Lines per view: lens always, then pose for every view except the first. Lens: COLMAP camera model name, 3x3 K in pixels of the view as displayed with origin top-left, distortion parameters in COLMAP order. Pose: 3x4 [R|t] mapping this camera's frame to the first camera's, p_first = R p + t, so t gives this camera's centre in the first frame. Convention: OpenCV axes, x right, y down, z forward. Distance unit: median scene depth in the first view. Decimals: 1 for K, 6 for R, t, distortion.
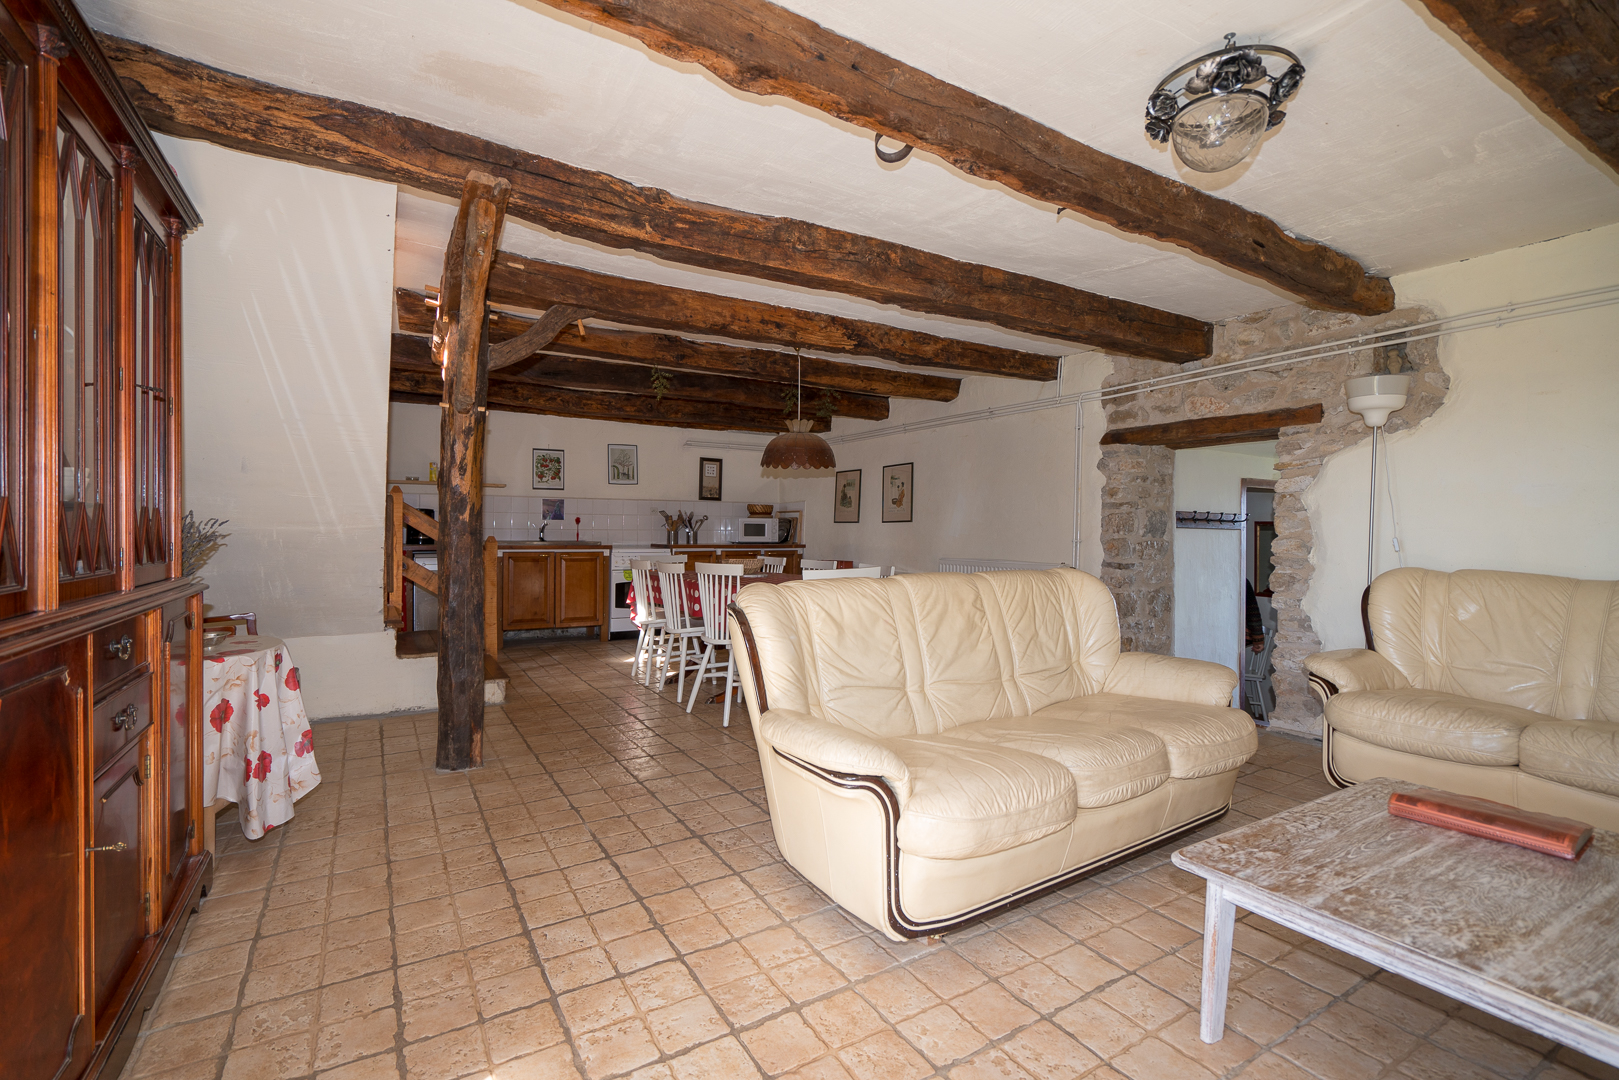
lens RADIAL K [[743.8, 0, 809.5], [0, 743.8, 540.0], [0, 0, 1]] dist [0.000853, 0.000074]
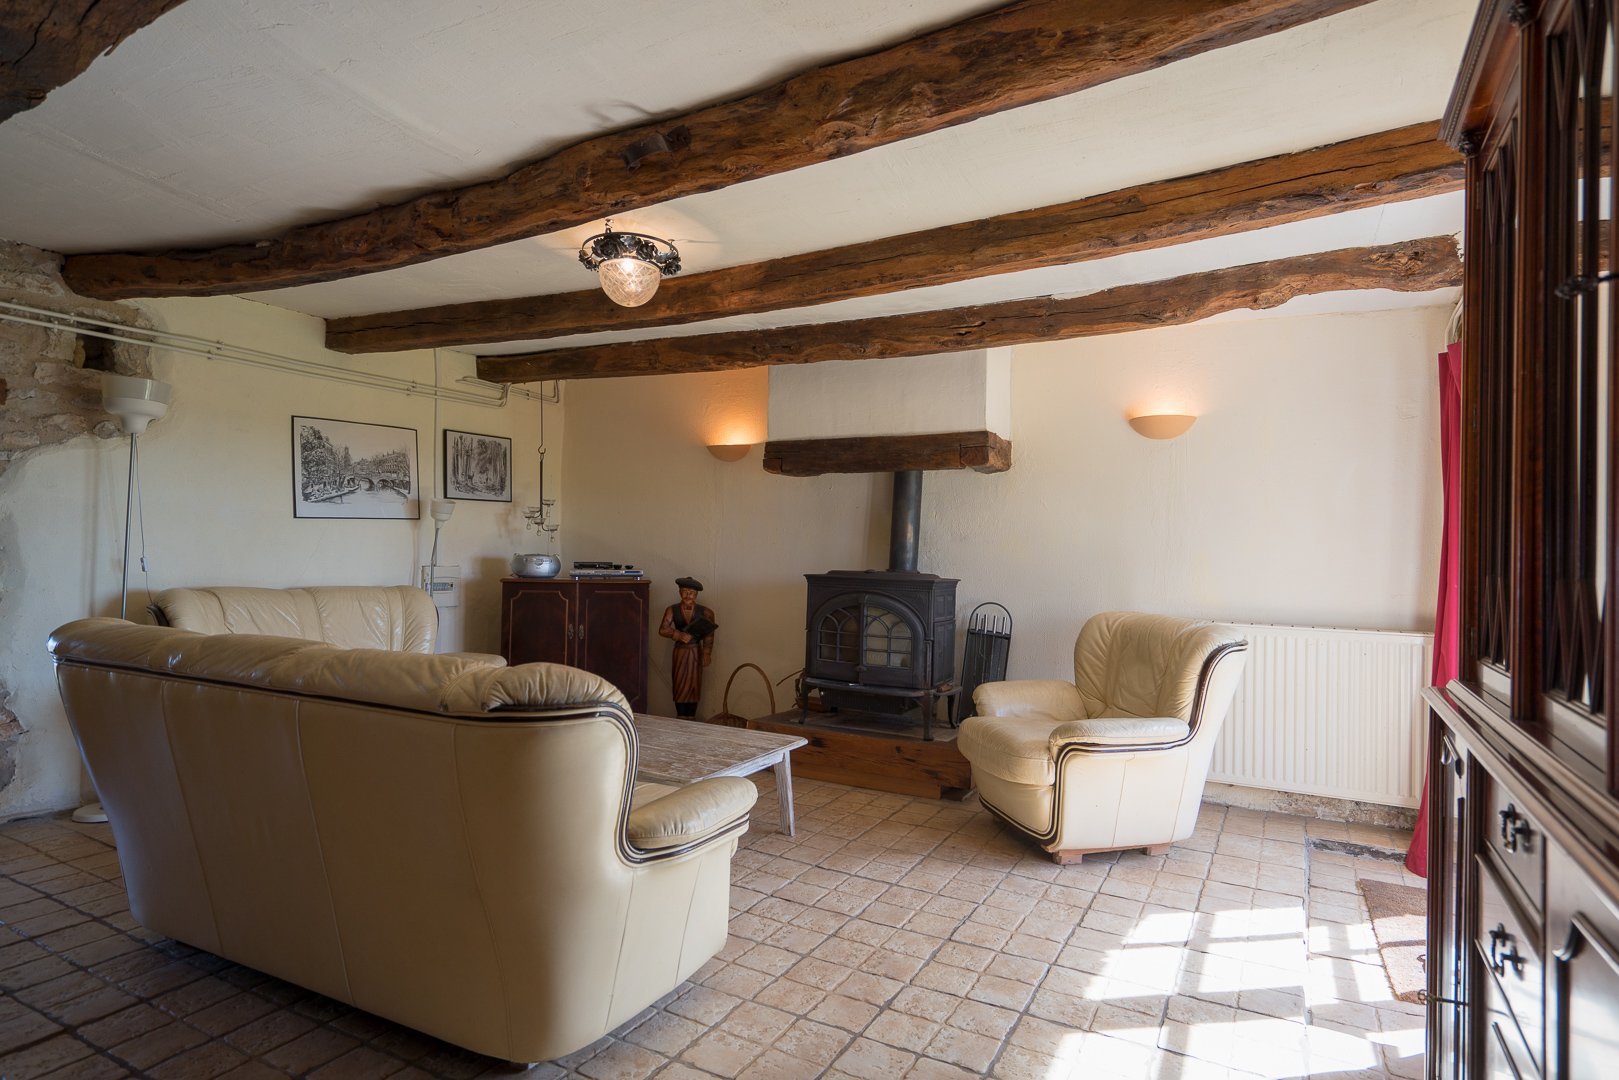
lens RADIAL K [[899.2, 0, 809.5], [0, 899.2, 540.0], [0, 0, 1]] dist [-0.001415, -0.000313]
pose [[-0.517758, -0.001291, 0.855526, -0.578884], [-0.011369, 0.999921, -0.005371, -0.027224], [-0.855452, -0.012507, -0.517731, 0.853244]]
